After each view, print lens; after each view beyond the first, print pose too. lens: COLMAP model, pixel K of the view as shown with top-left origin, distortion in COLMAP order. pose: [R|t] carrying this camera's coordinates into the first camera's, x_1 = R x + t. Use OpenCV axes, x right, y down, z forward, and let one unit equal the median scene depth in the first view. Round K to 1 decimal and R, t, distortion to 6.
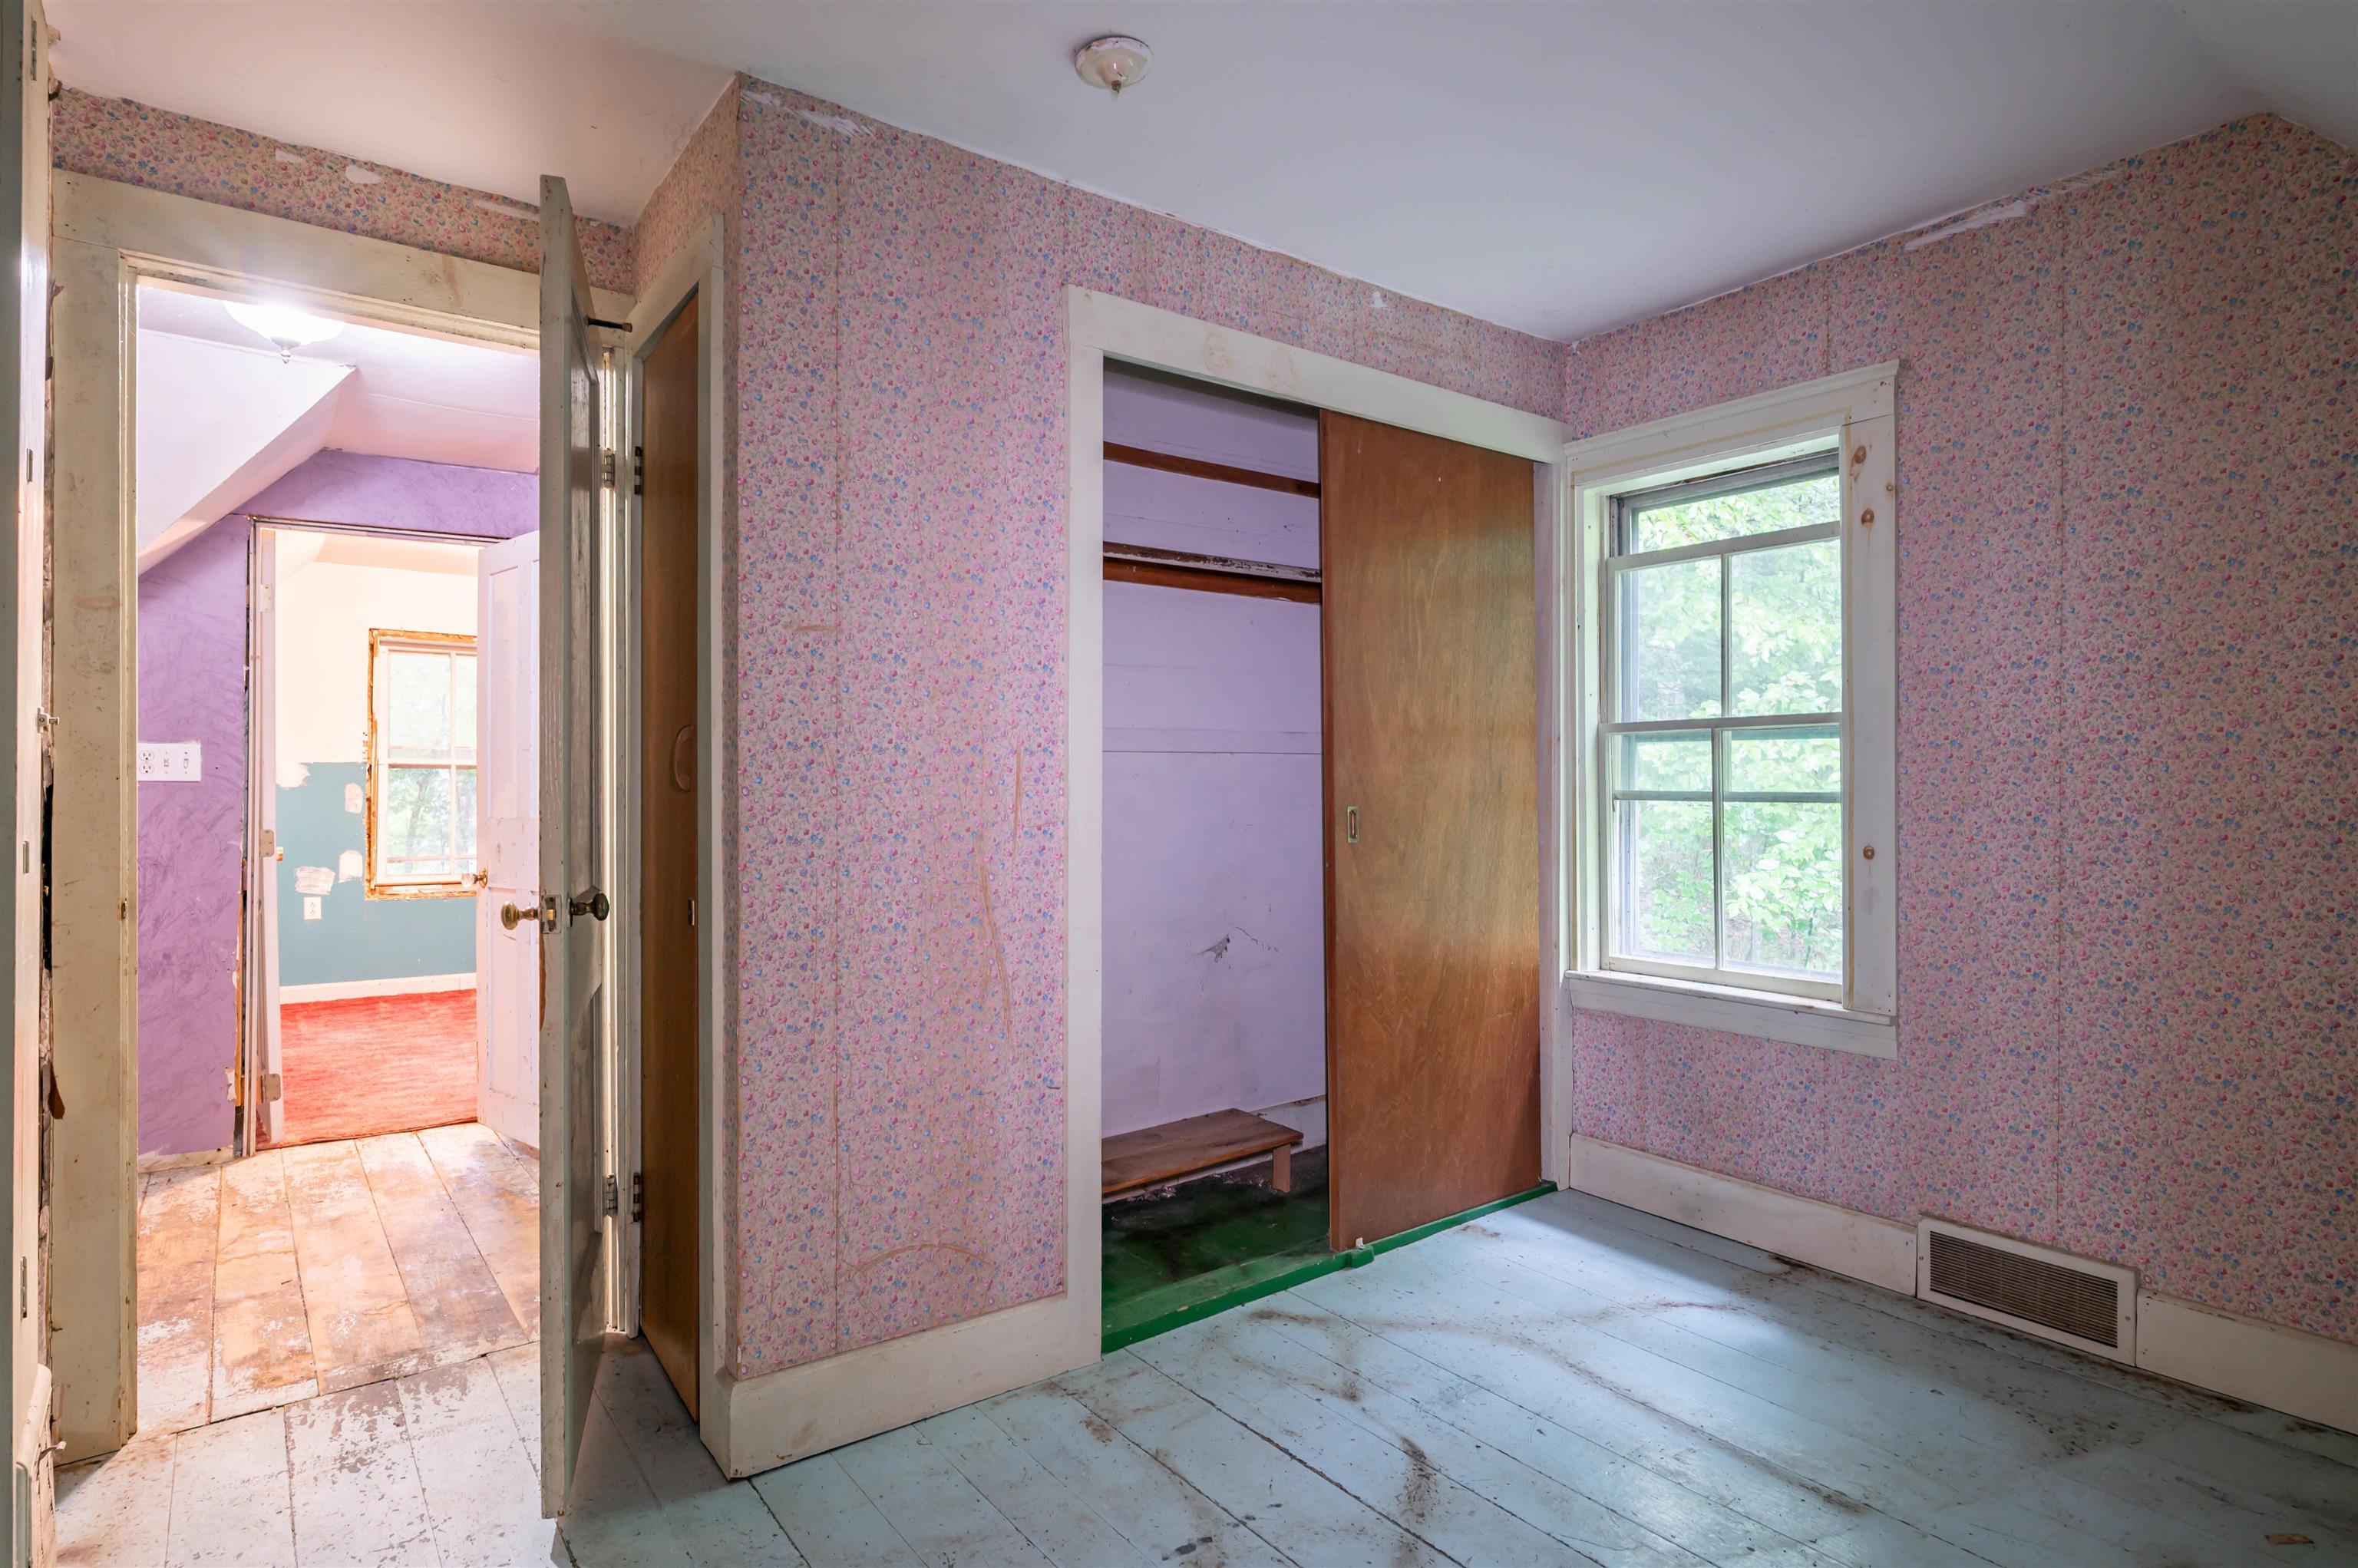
lens RADIAL K [[1240.9, 0, 1158.9], [0, 1240.9, 781.4], [0, 0, 1]] dist [-0.005534, 0.000632]
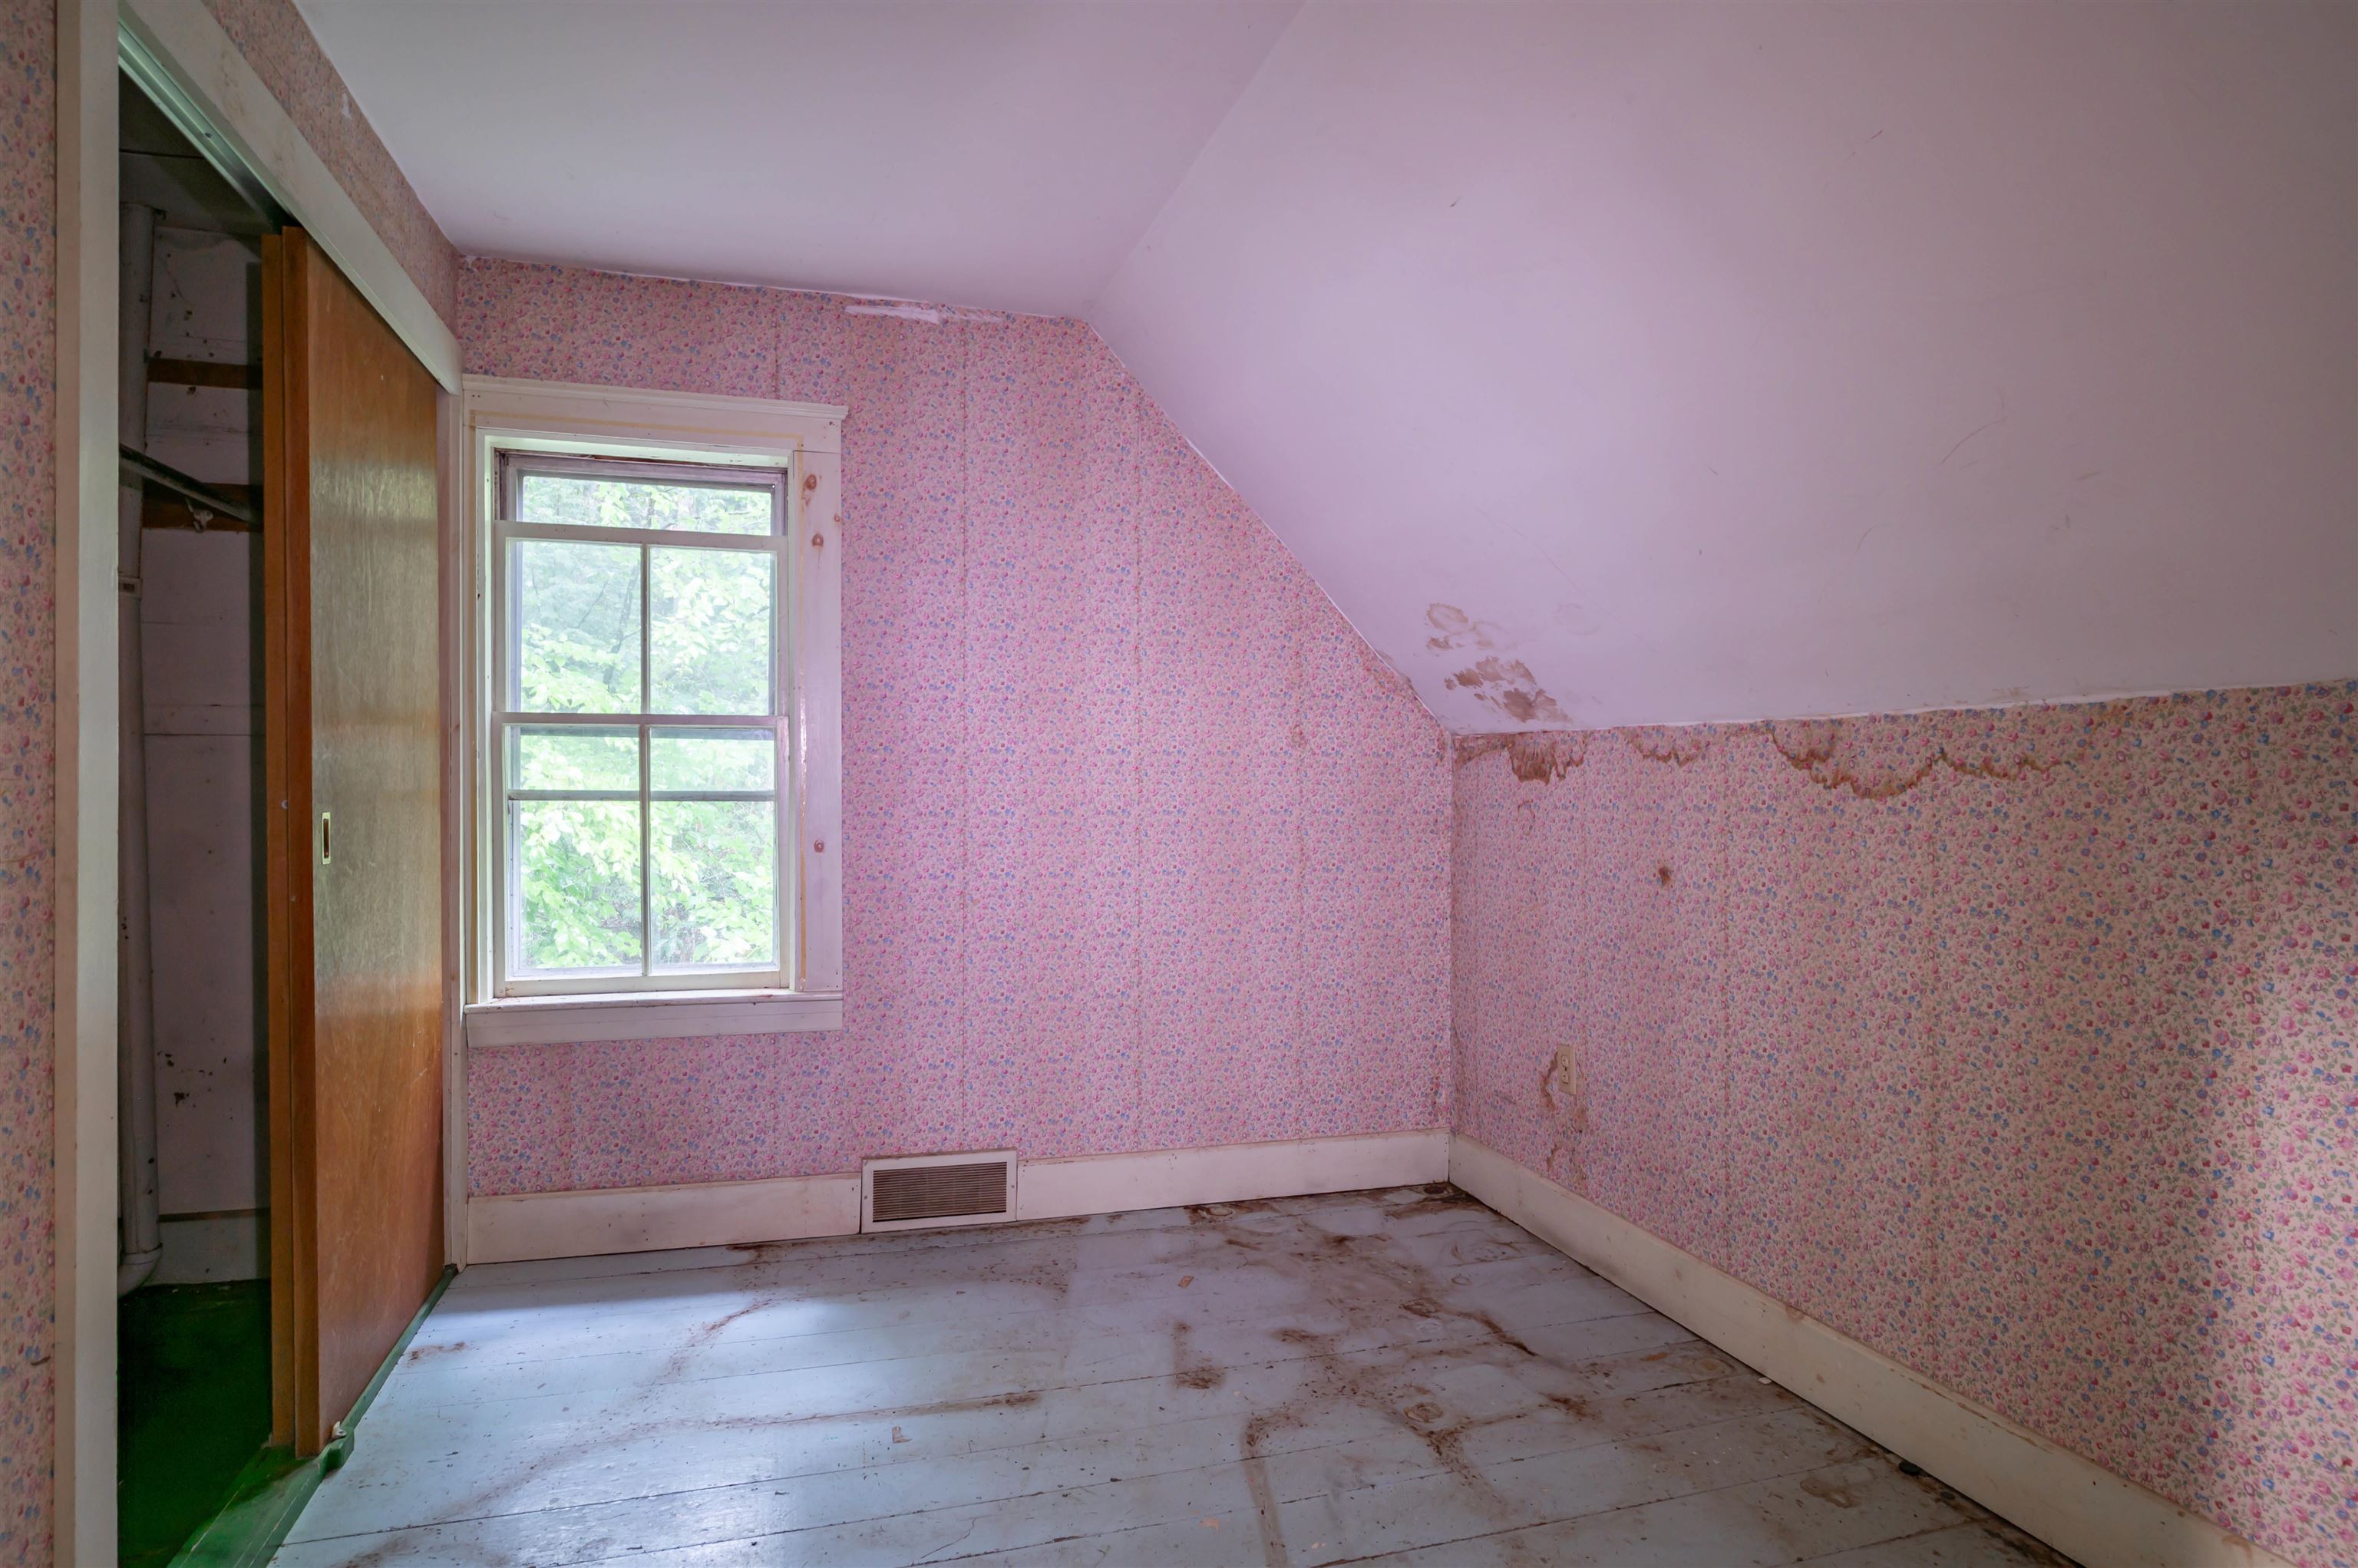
lens RADIAL K [[1240.9, 0, 1158.9], [0, 1240.9, 781.4], [0, 0, 1]] dist [-0.005534, 0.000632]
pose [[0.350916, 0.005552, 0.936390, -0.340723], [-0.006500, 0.999973, -0.003493, 0.002010], [-0.936384, -0.004861, 0.350943, 0.320223]]
